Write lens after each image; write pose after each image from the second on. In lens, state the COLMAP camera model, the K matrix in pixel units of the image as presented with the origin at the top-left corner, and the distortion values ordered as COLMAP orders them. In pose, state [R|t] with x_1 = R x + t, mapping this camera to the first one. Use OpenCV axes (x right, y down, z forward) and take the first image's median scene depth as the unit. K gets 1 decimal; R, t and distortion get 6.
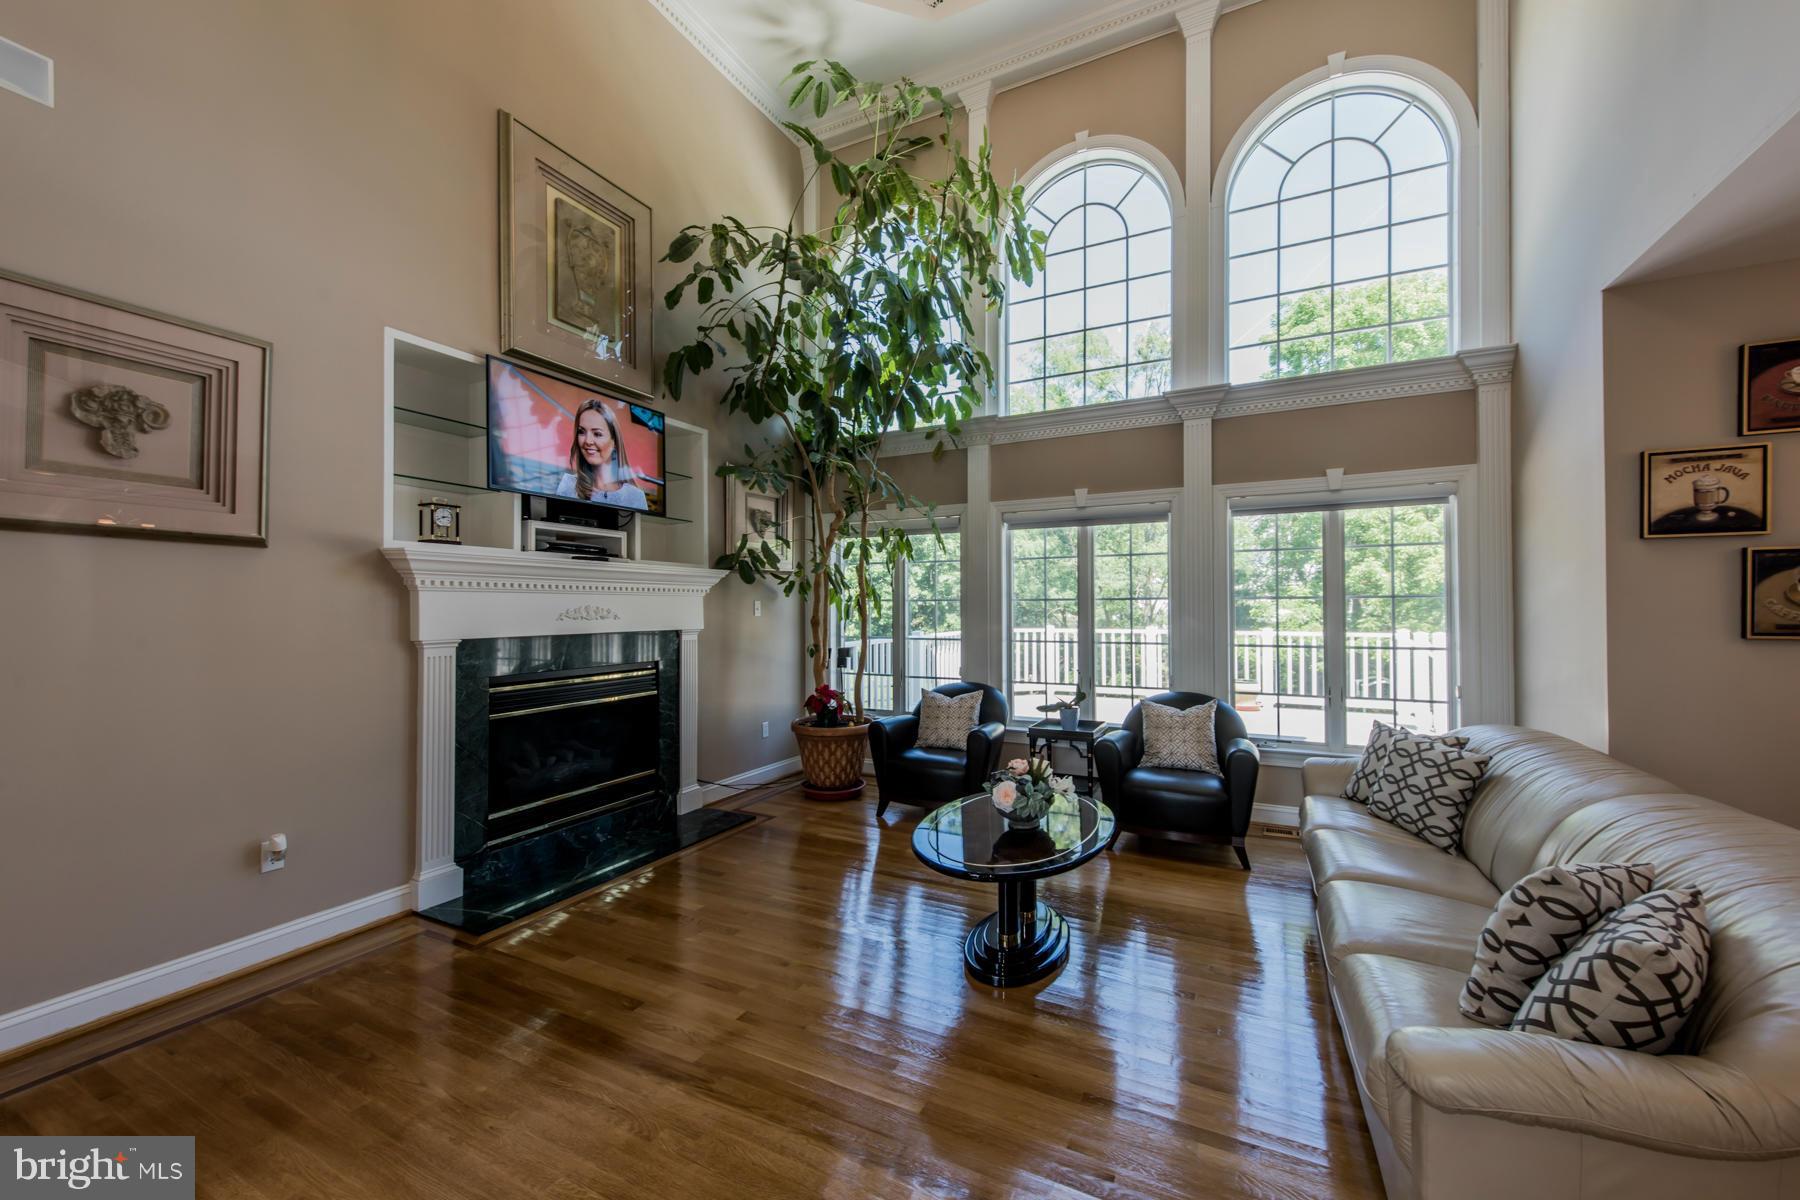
lens RADIAL K [[708.7, 0, 901.9], [0, 708.7, 601.8], [0, 0, 1]] dist [0.003280, -0.000045]
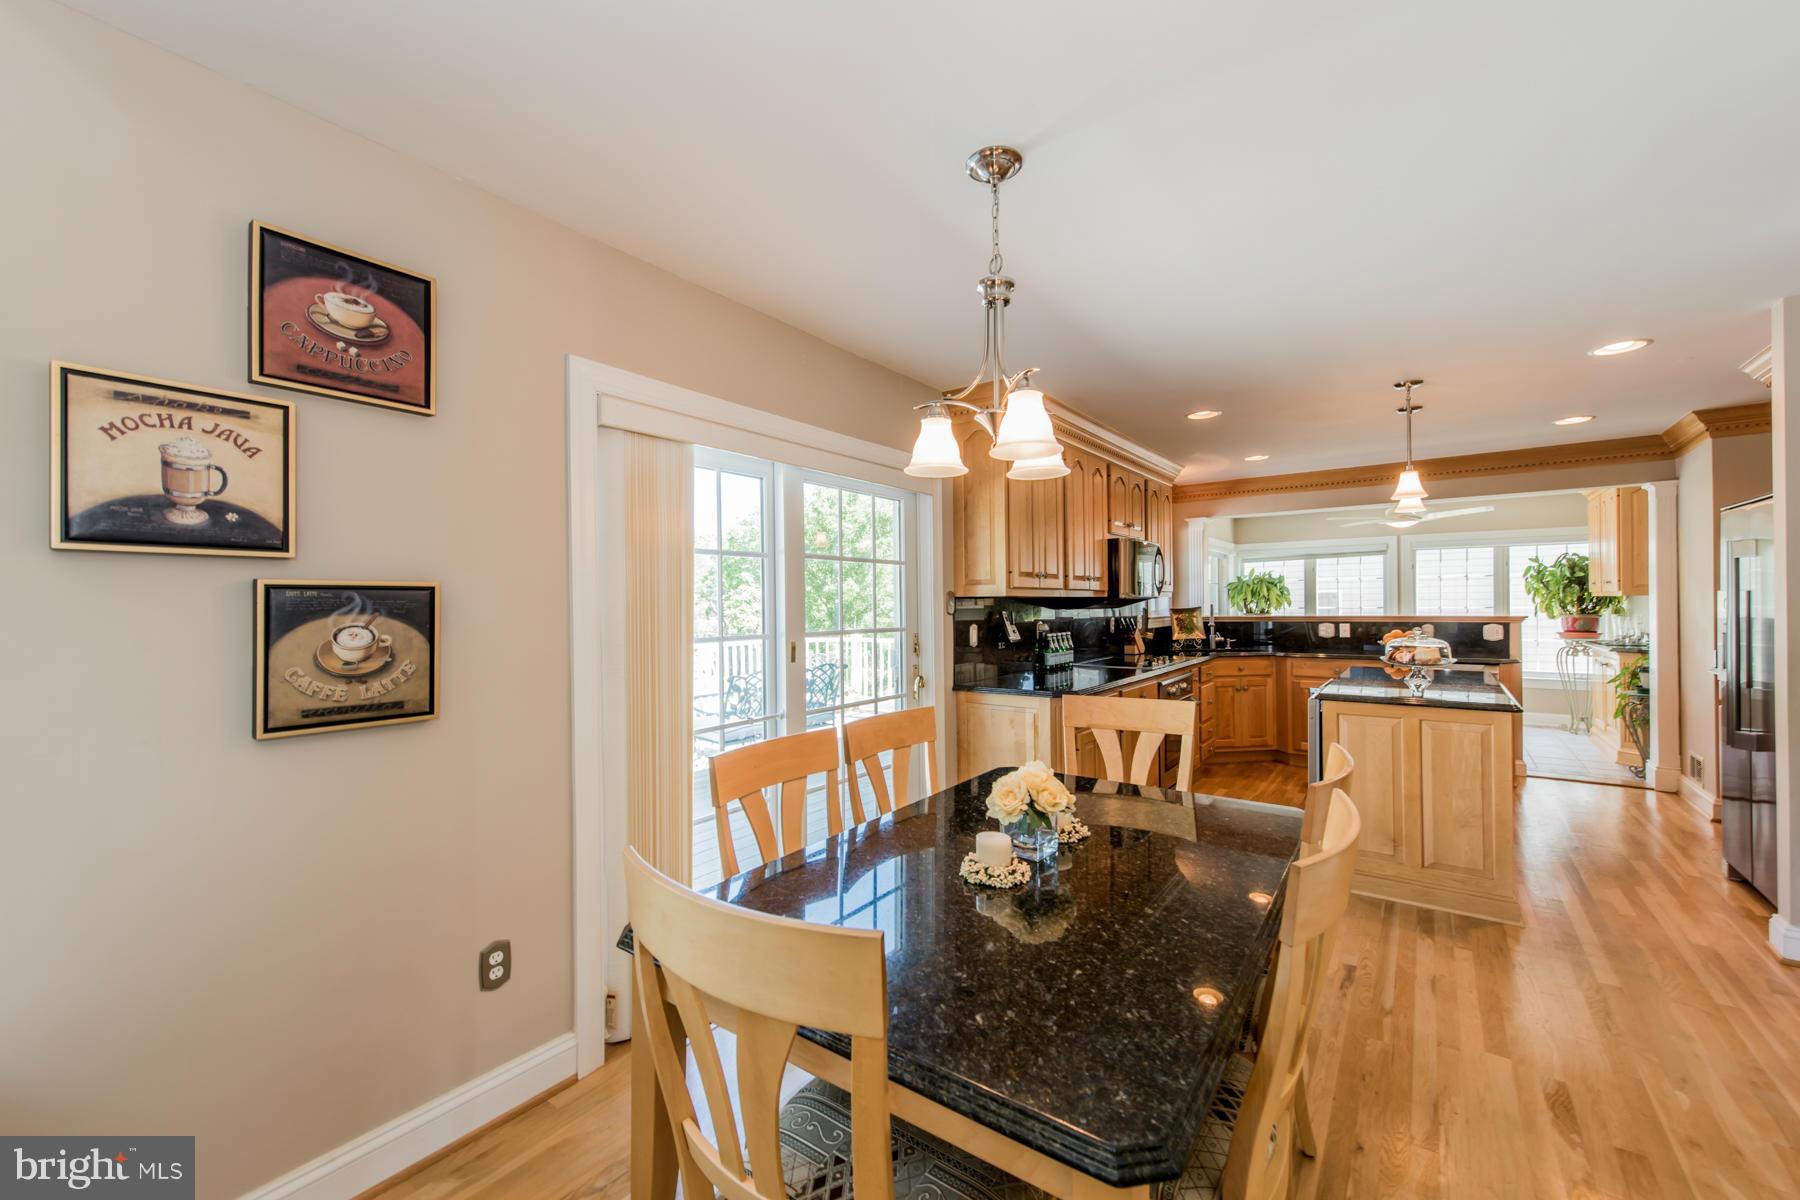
lens RADIAL K [[708.7, 0, 901.9], [0, 708.7, 601.8], [0, 0, 1]] dist [0.003280, -0.000045]
pose [[0.166947, 0.004342, 0.985956, 0.682989], [-0.001802, 0.999990, -0.004098, -0.054430], [-0.985964, -0.001093, 0.166953, 0.381610]]
